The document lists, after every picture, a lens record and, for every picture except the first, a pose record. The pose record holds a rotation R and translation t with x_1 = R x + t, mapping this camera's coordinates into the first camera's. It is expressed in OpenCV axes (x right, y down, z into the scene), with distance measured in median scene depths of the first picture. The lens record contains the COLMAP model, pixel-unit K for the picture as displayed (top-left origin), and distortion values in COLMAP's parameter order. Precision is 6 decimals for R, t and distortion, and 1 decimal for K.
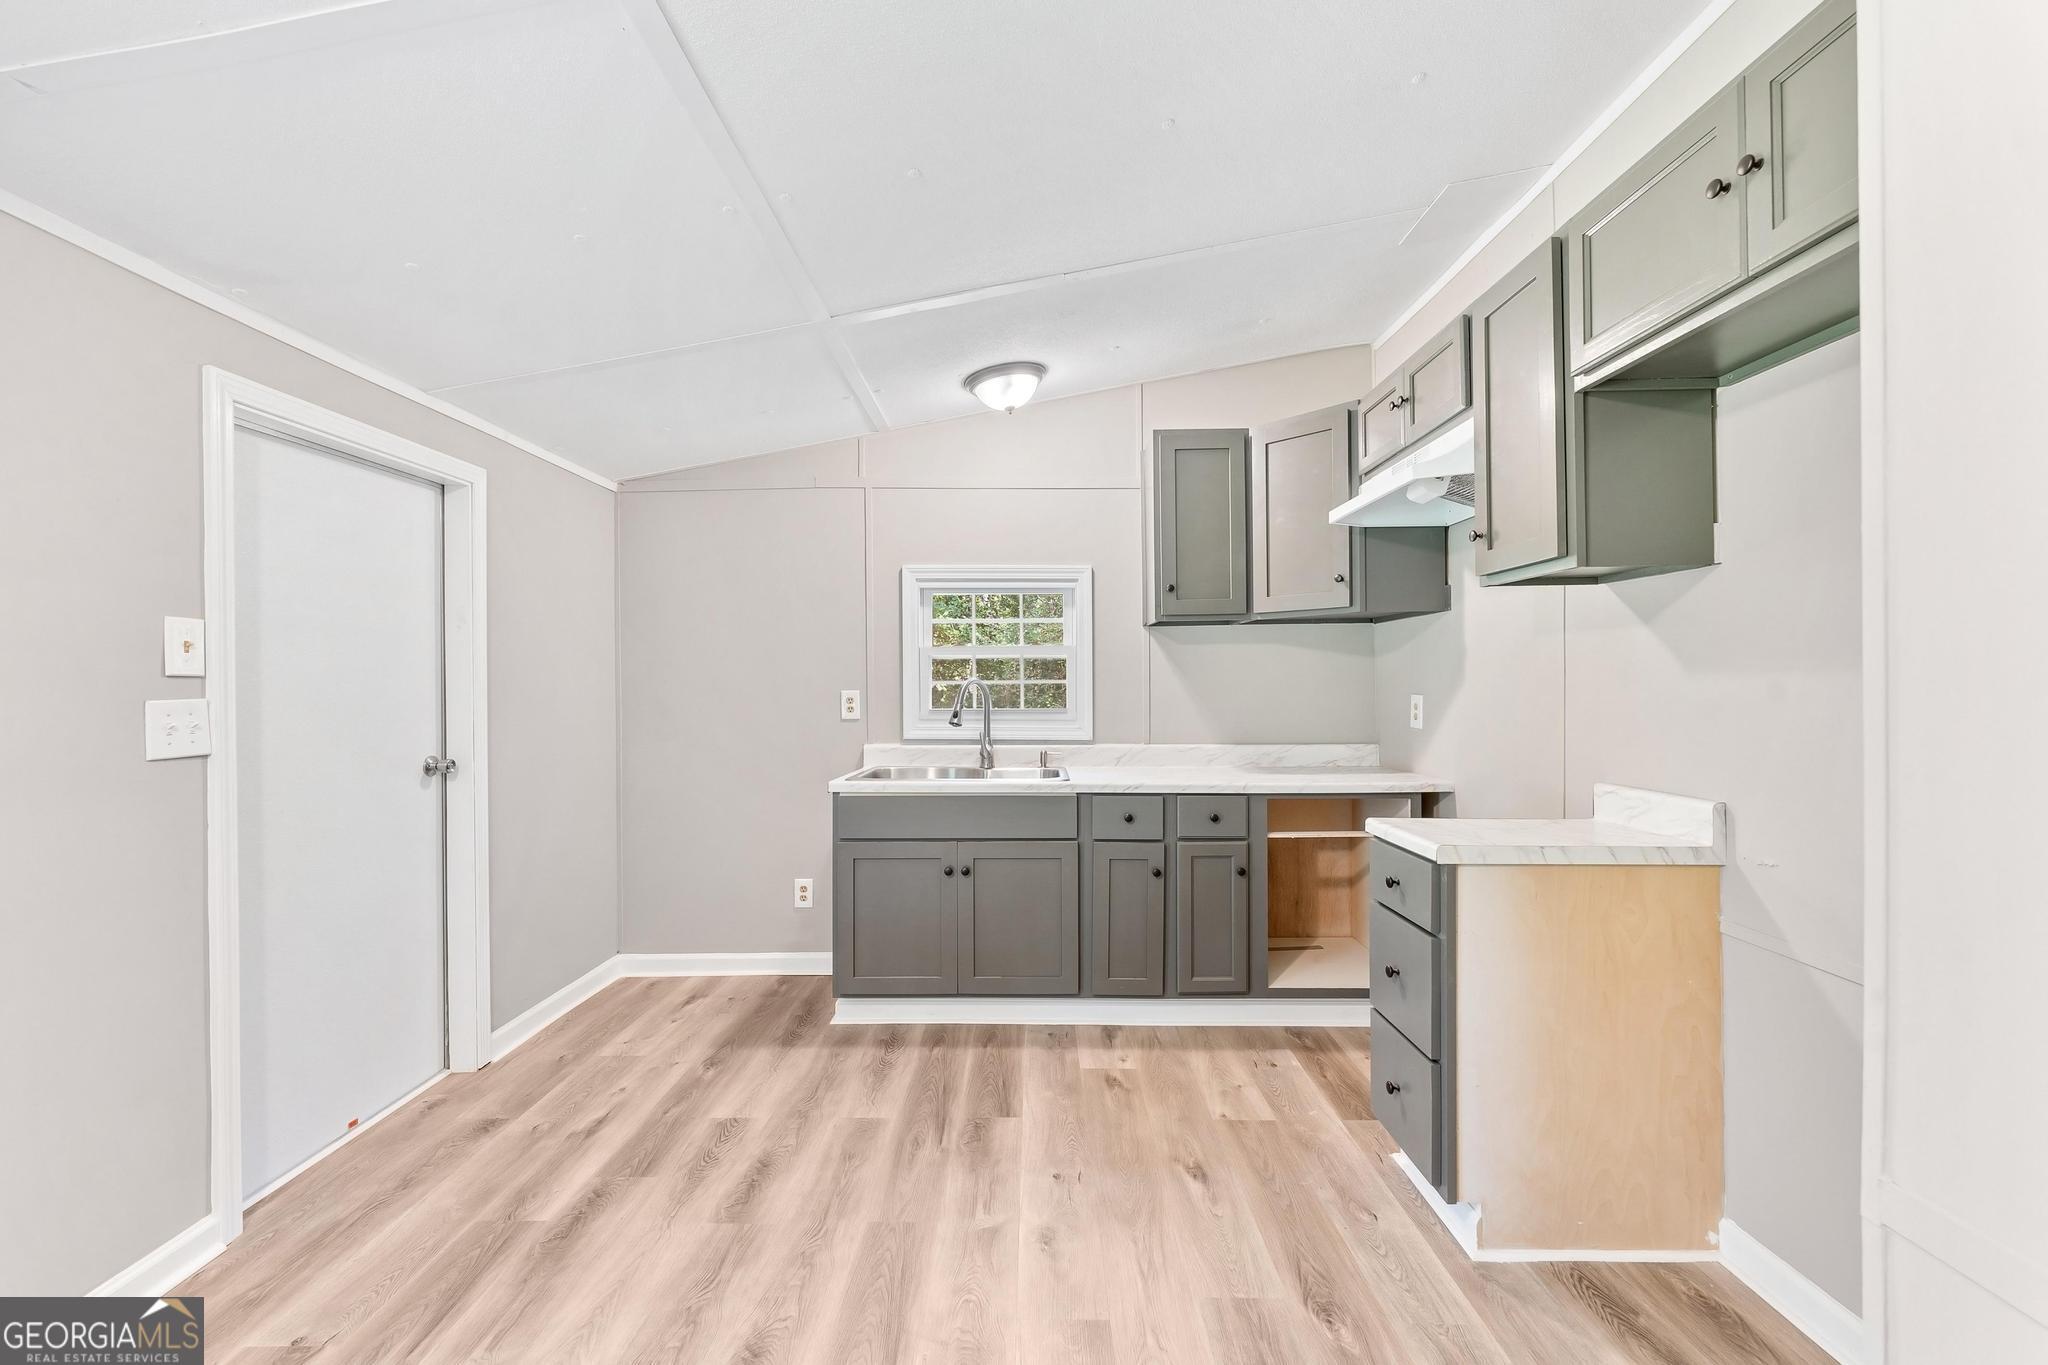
lens RADIAL K [[824.4, 0, 1030.7], [0, 824.4, 680.8], [0, 0, 1]] dist [-0.003256, 0.000638]
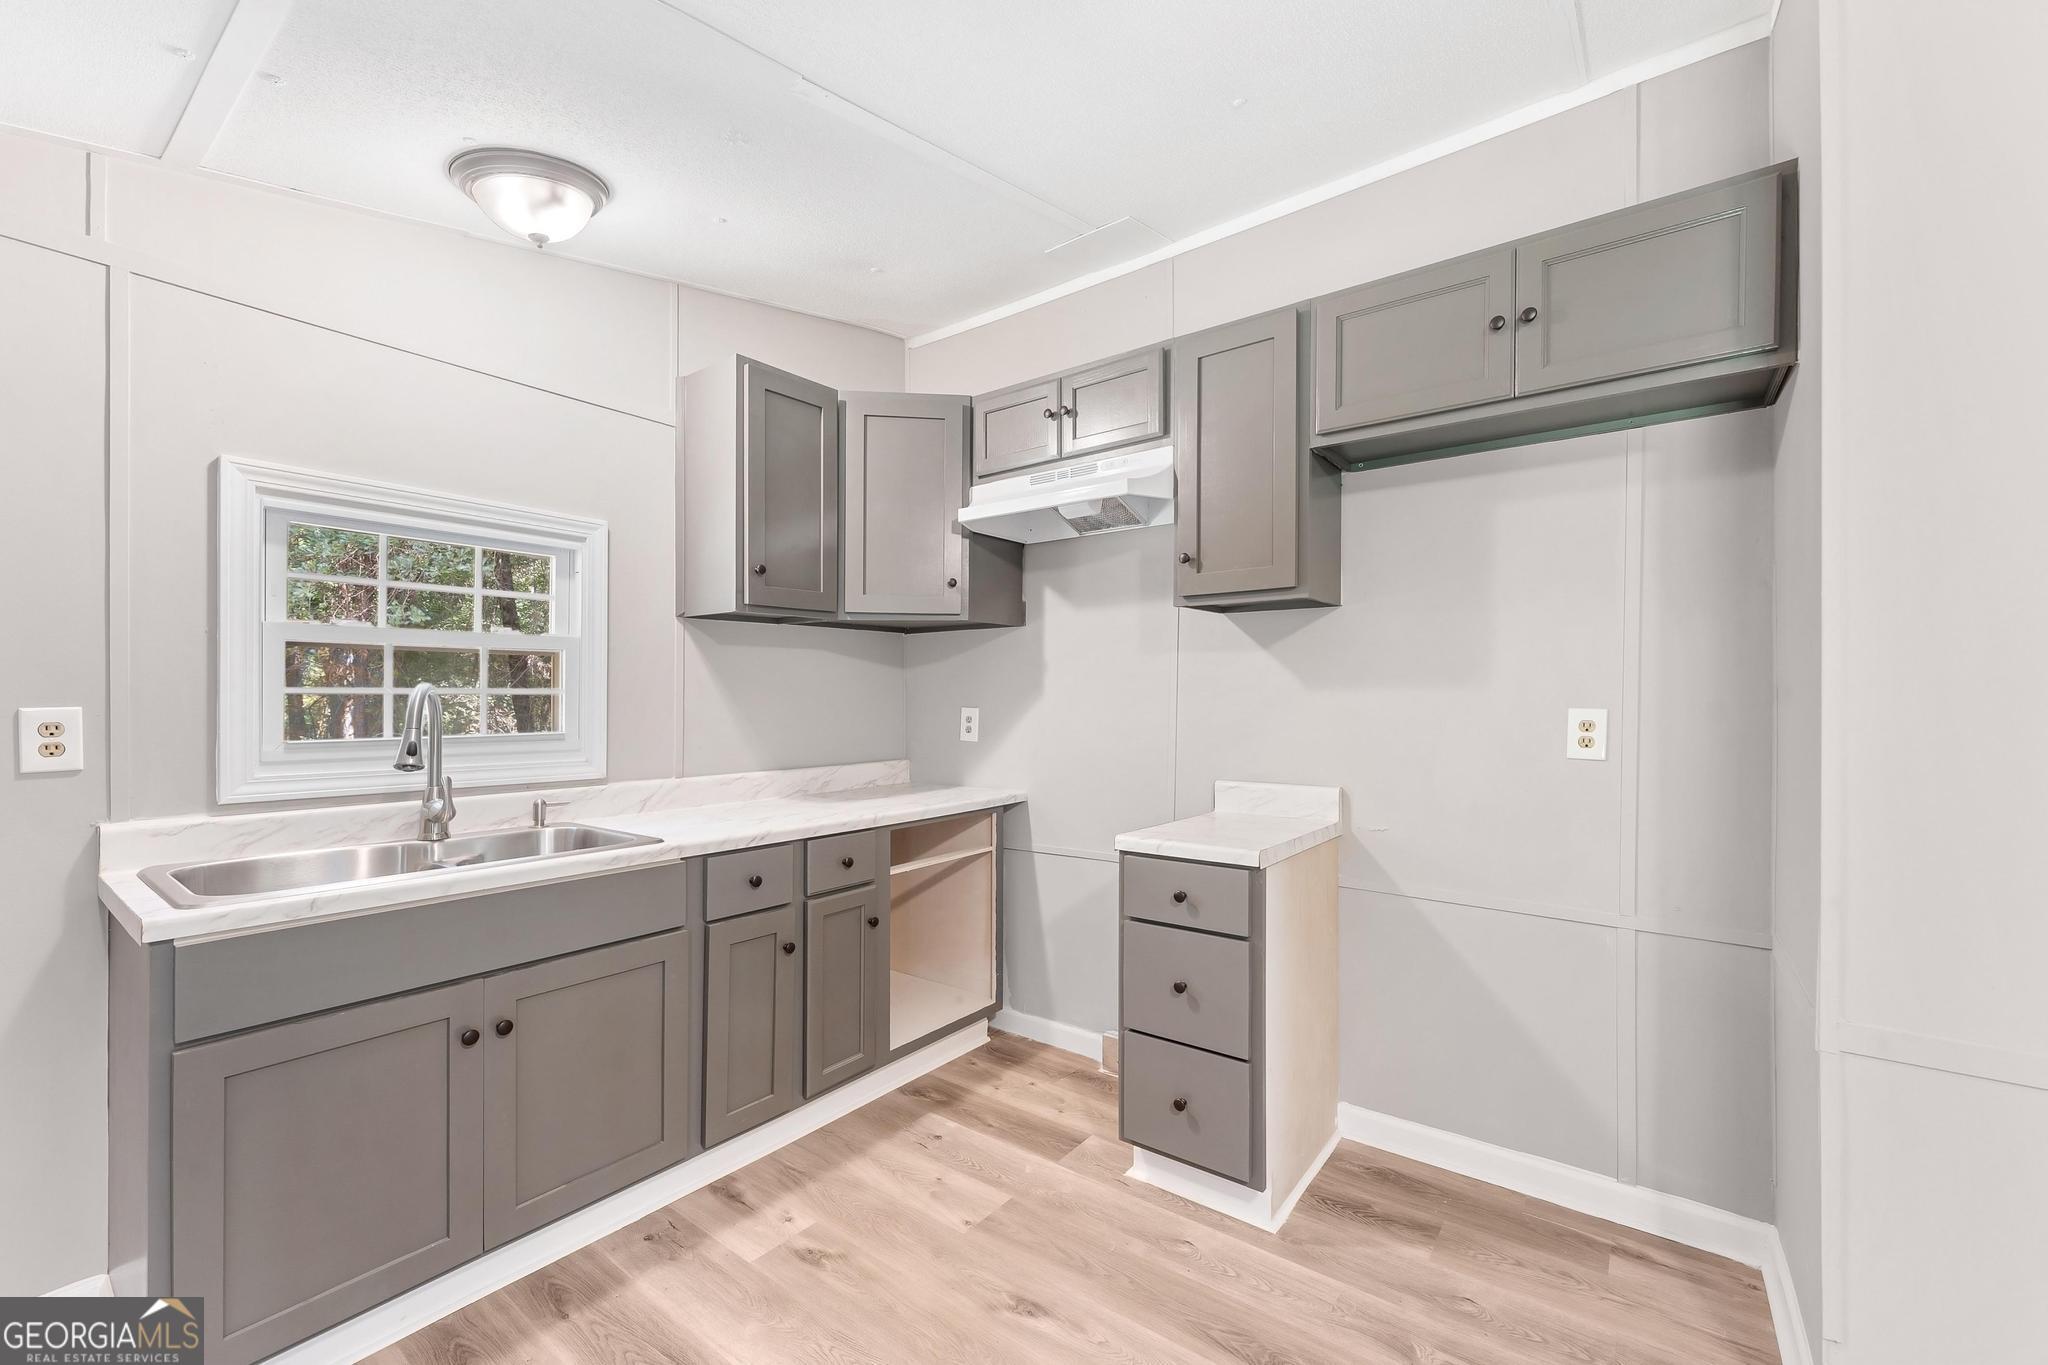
lens RADIAL K [[824.4, 0, 1025.6], [0, 824.4, 695.4], [0, 0, 1]] dist [-0.003256, 0.000638]
pose [[0.596453, 0.004412, 0.802636, -0.320320], [-0.006310, 0.999980, -0.000808, 0.002936], [-0.802623, -0.004582, 0.596469, 0.382086]]
